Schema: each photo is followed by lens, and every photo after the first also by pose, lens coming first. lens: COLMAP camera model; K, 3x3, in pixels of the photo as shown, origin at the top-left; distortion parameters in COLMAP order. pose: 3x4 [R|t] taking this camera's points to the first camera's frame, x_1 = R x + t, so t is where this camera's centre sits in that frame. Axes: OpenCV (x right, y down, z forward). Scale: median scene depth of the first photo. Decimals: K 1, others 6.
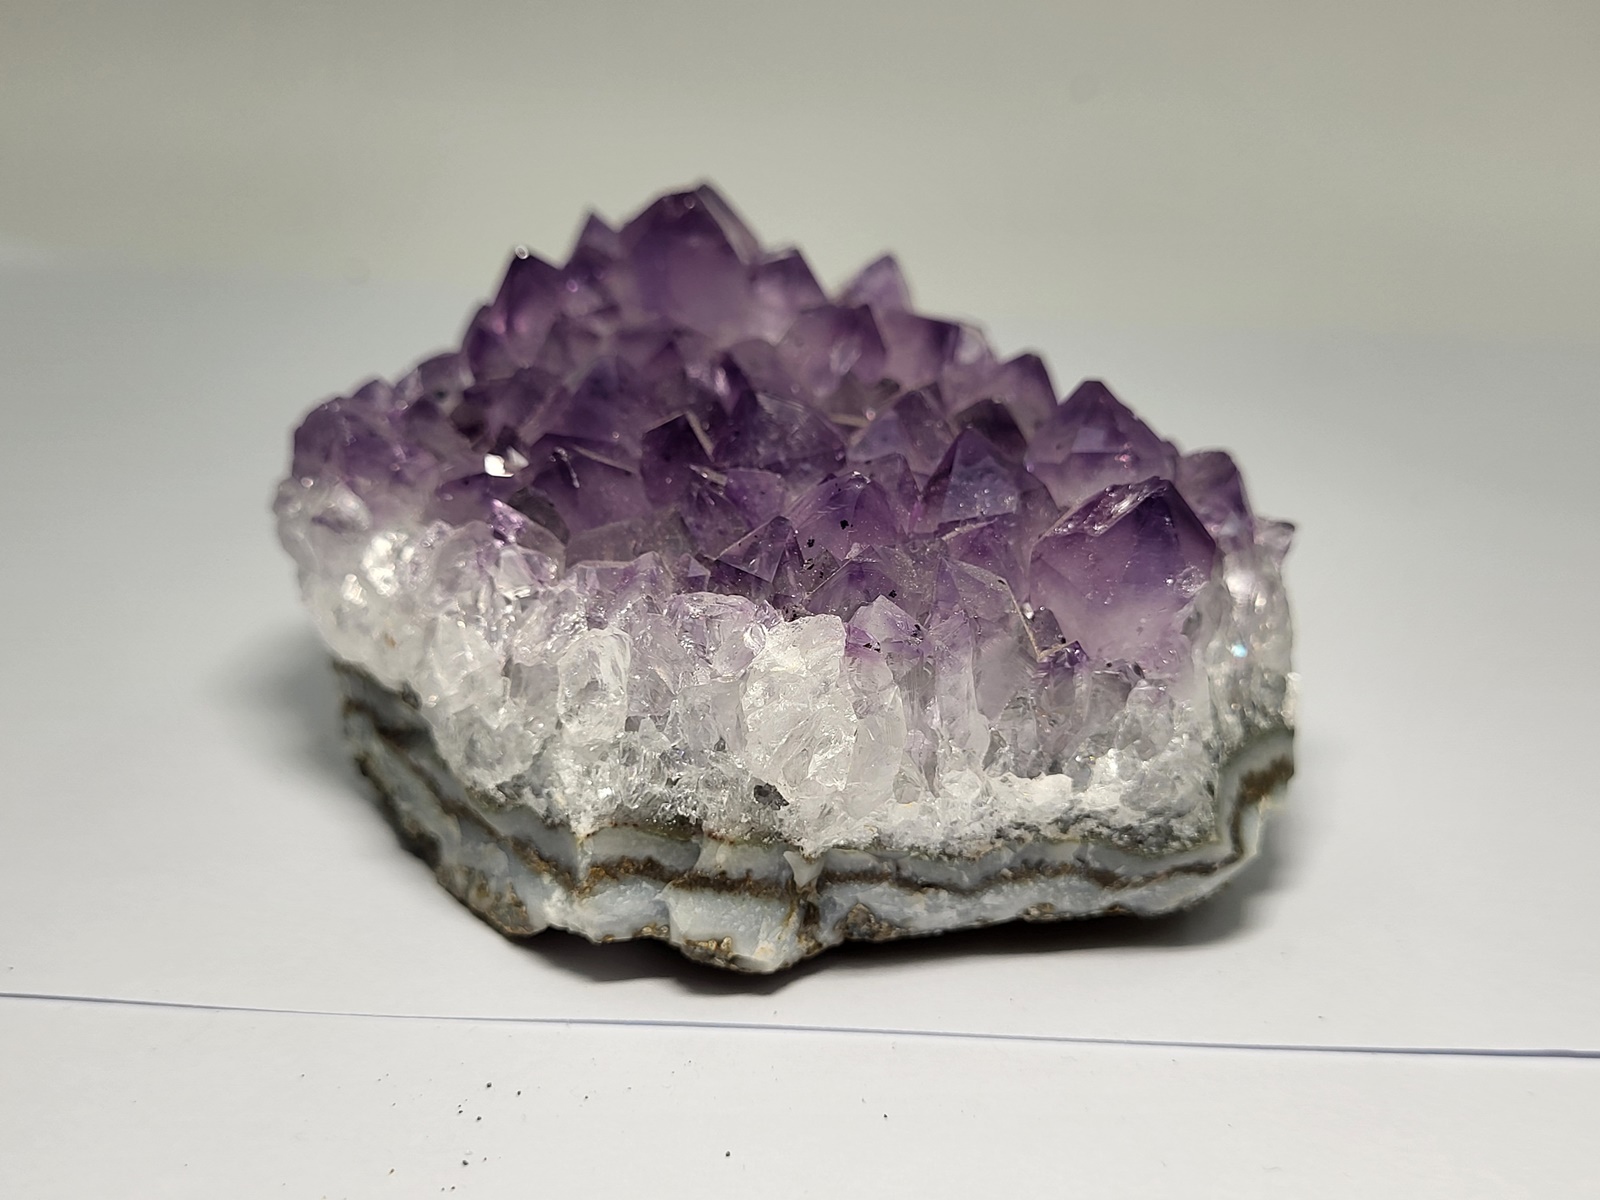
lens RADIAL K [[1213.2, 0, 800.0], [0, 1213.2, 600.0], [0, 0, 1]] dist [0.001561, -0.000166]
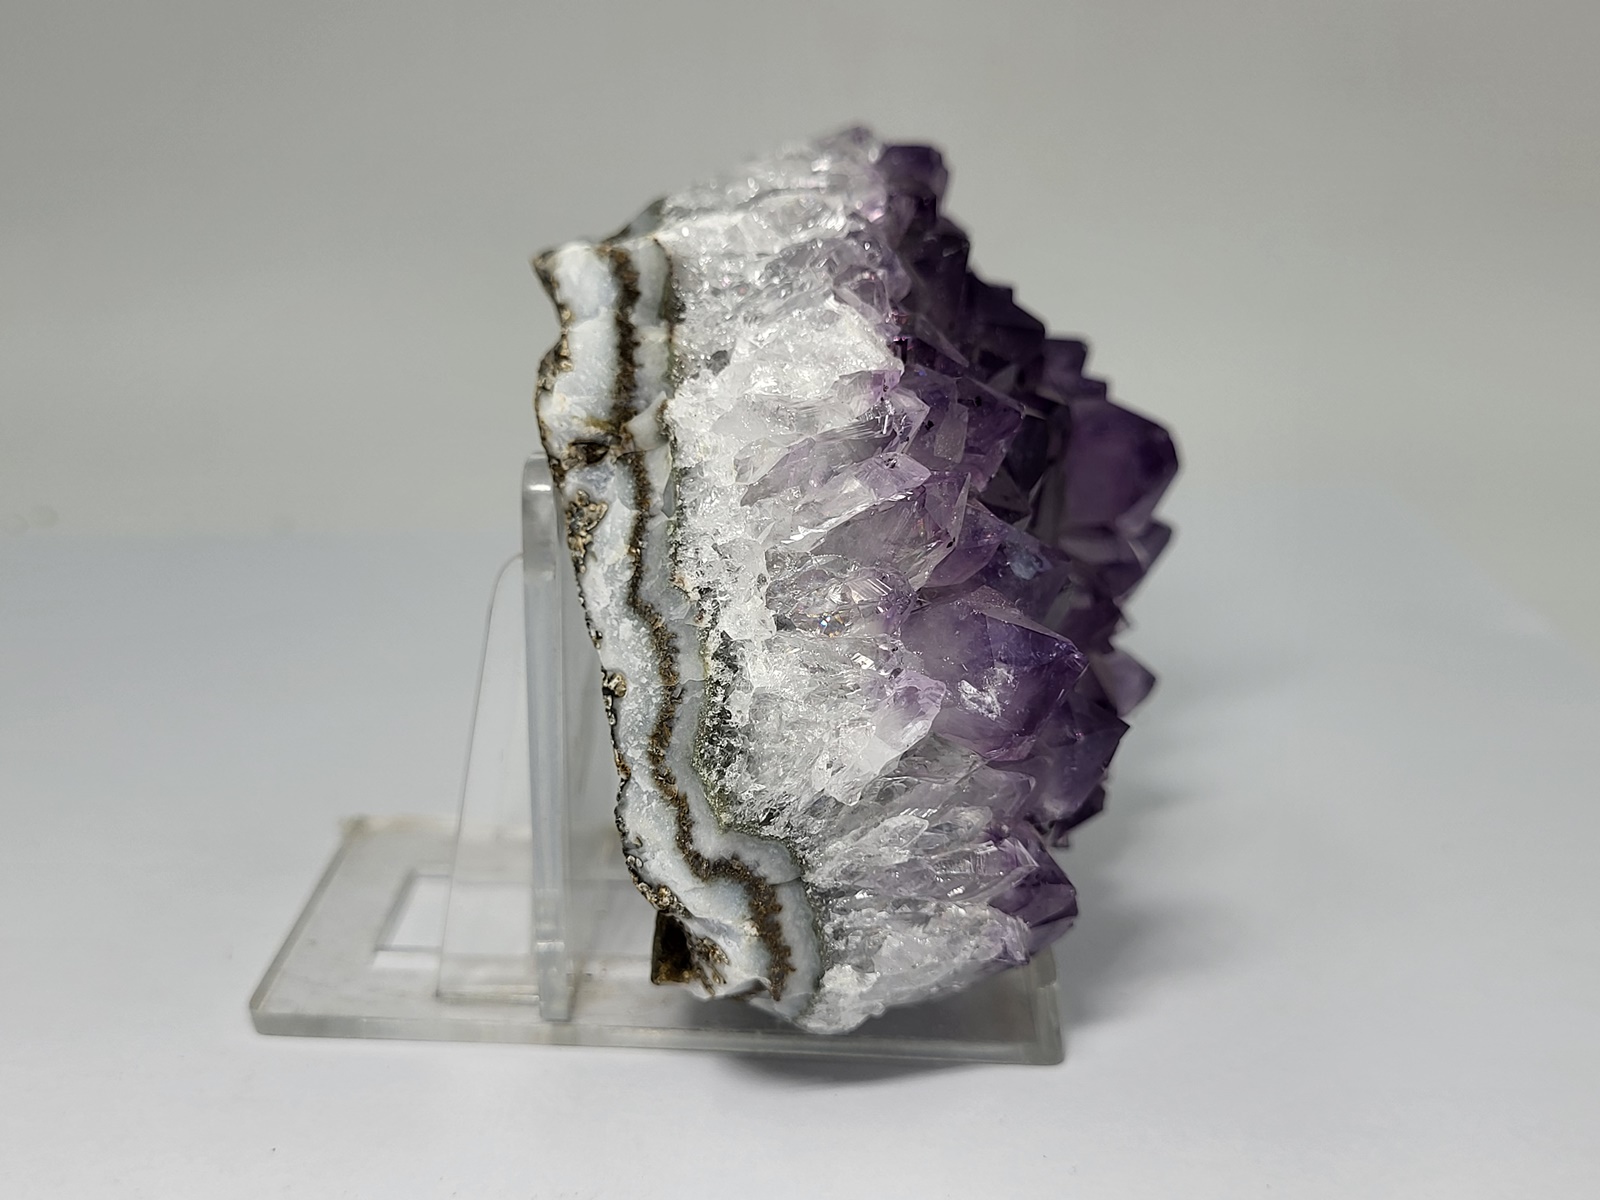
lens RADIAL K [[1213.2, 0, 800.0], [0, 1213.2, 600.0], [0, 0, 1]] dist [0.001561, -0.000166]
pose [[0.158579, 0.937184, -0.310708, 0.494413], [-0.984630, 0.126780, -0.120128, 0.235934], [-0.073191, 0.324983, 0.942884, 0.049071]]
